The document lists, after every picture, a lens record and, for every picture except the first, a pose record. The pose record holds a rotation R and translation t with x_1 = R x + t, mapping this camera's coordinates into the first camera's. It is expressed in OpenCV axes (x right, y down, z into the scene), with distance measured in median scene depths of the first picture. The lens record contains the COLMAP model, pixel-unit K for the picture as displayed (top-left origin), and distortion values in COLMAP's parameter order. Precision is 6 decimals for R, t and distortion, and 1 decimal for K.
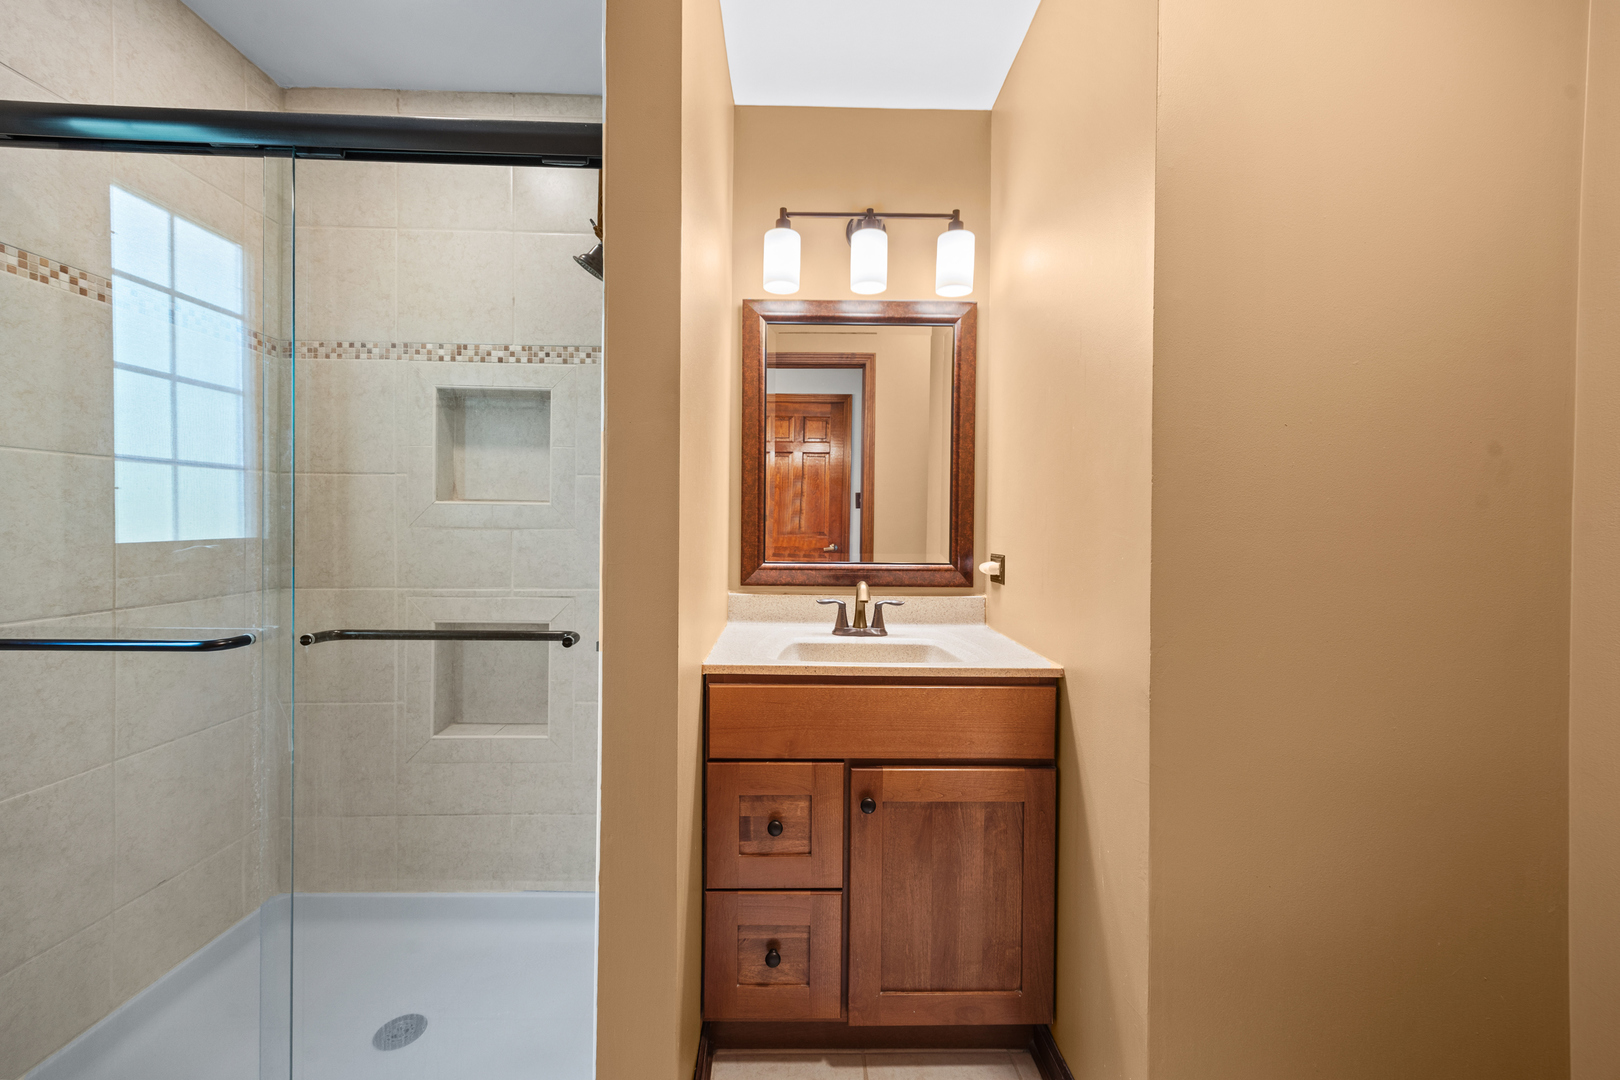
lens RADIAL K [[630.8, 0, 801.8], [0, 630.8, 526.7], [0, 0, 1]] dist [0.004436, 0.000188]
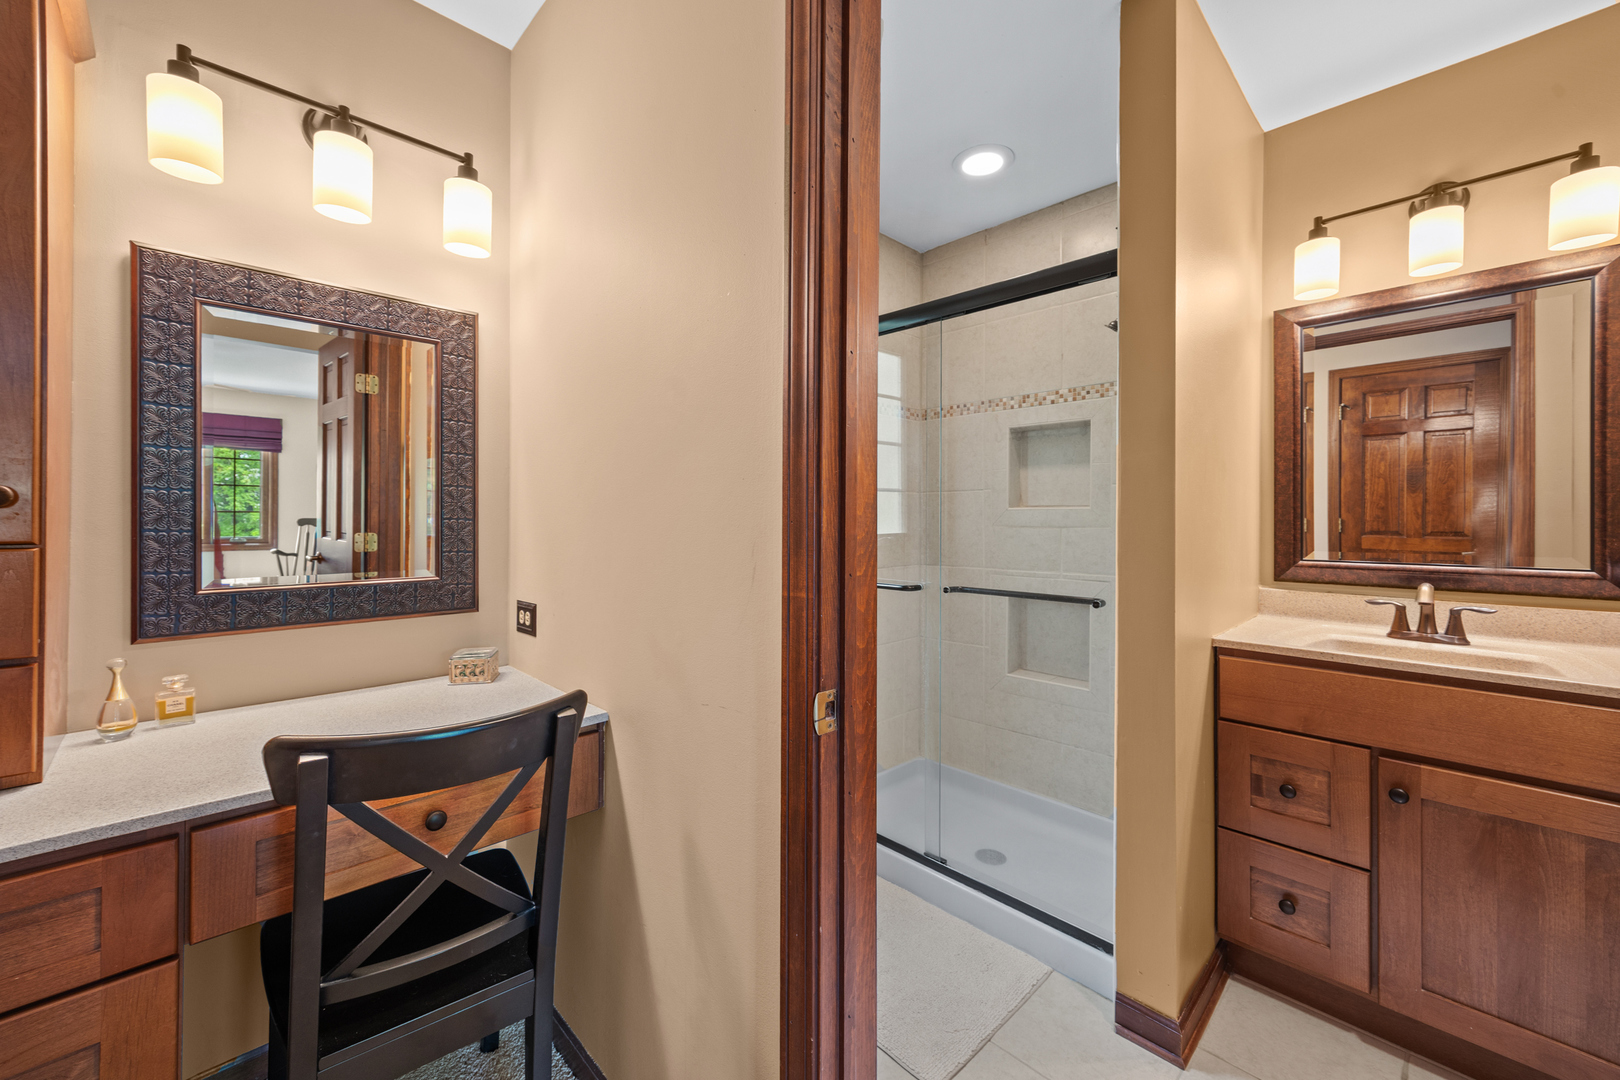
lens RADIAL K [[630.8, 0, 801.8], [0, 630.8, 526.7], [0, 0, 1]] dist [0.004436, 0.000188]
pose [[0.676730, -0.000598, -0.736231, 0.156557], [0.002876, 0.999994, 0.001831, -0.002147], [0.736226, -0.003356, 0.676728, -0.315518]]
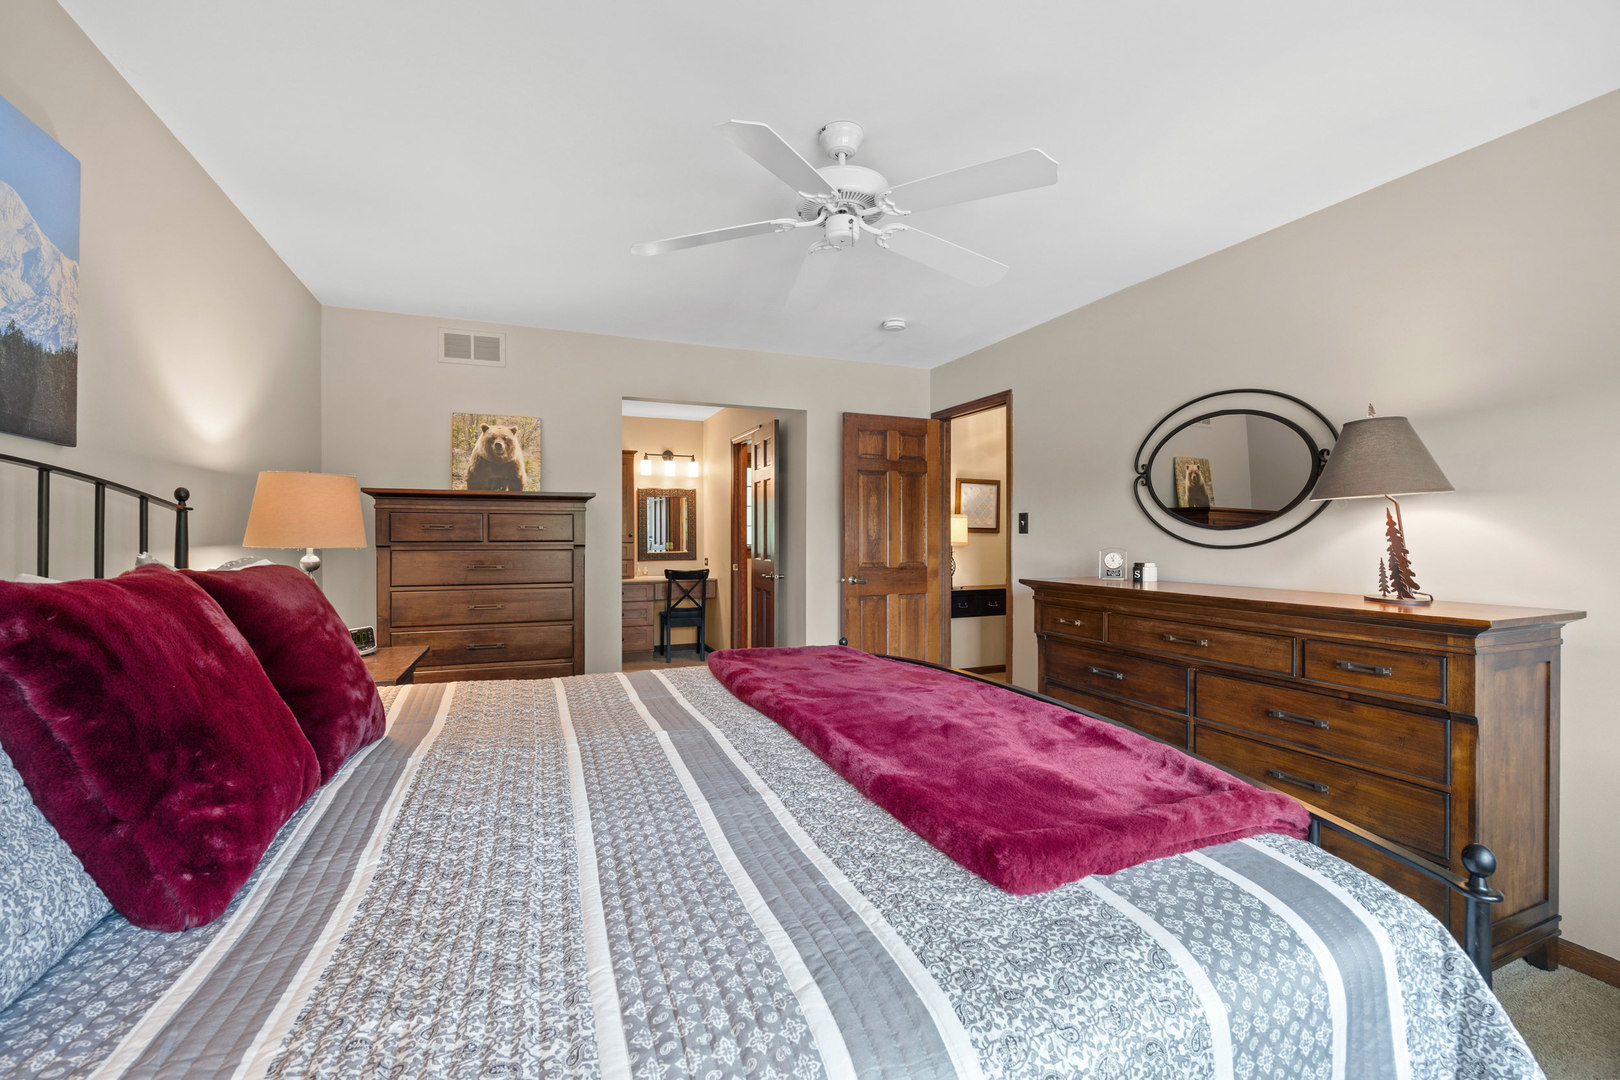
lens RADIAL K [[630.8, 0, 801.8], [0, 630.8, 526.7], [0, 0, 1]] dist [0.004436, 0.000188]
pose [[0.387350, -0.009838, -0.921880, 7.474513], [0.002199, 0.999950, -0.009747, -0.132152], [0.921930, 0.001748, 0.387352, -1.930979]]
